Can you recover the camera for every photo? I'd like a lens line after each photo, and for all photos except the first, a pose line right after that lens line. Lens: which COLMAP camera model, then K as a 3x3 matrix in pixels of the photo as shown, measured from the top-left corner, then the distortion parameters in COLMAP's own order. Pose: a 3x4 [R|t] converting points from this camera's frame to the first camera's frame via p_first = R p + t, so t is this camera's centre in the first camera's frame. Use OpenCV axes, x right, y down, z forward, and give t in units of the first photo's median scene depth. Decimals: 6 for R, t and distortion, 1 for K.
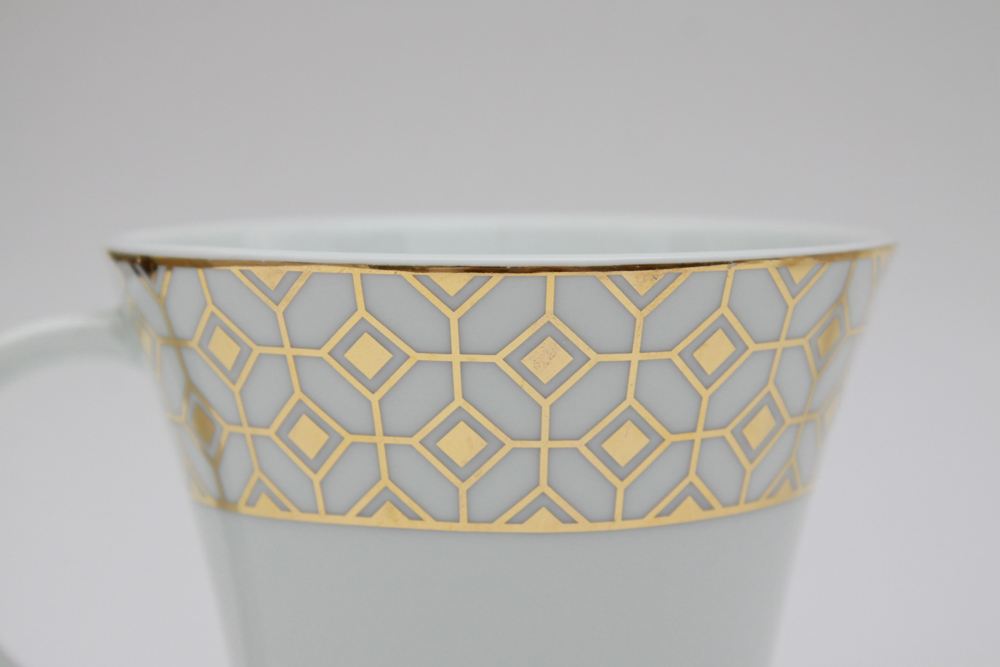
lens RADIAL K [[2557.1, 0, 496.5], [0, 2557.1, 331.3], [0, 0, 1]] dist [-0.000781, 0.000000]
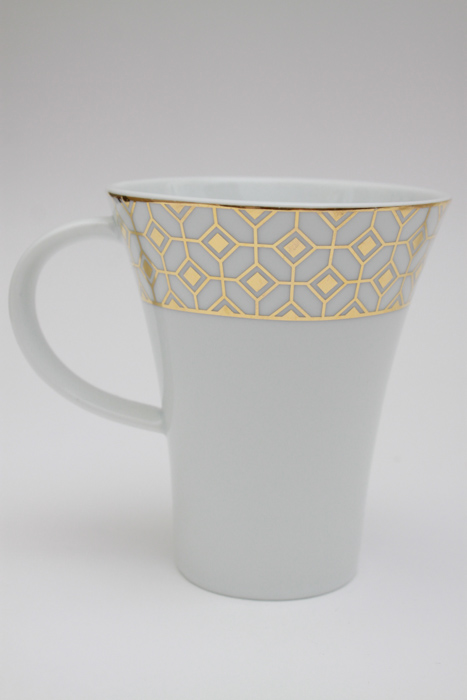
lens RADIAL K [[1237.6, 0, 235.1], [0, 1237.6, 350.6], [0, 0, 1]] dist [-0.027475, 0.000000]
pose [[0.998536, 0.035821, -0.040525, 0.014215], [-0.030903, 0.992760, 0.116070, -0.024160], [0.044390, -0.114647, 0.992414, -0.130894]]
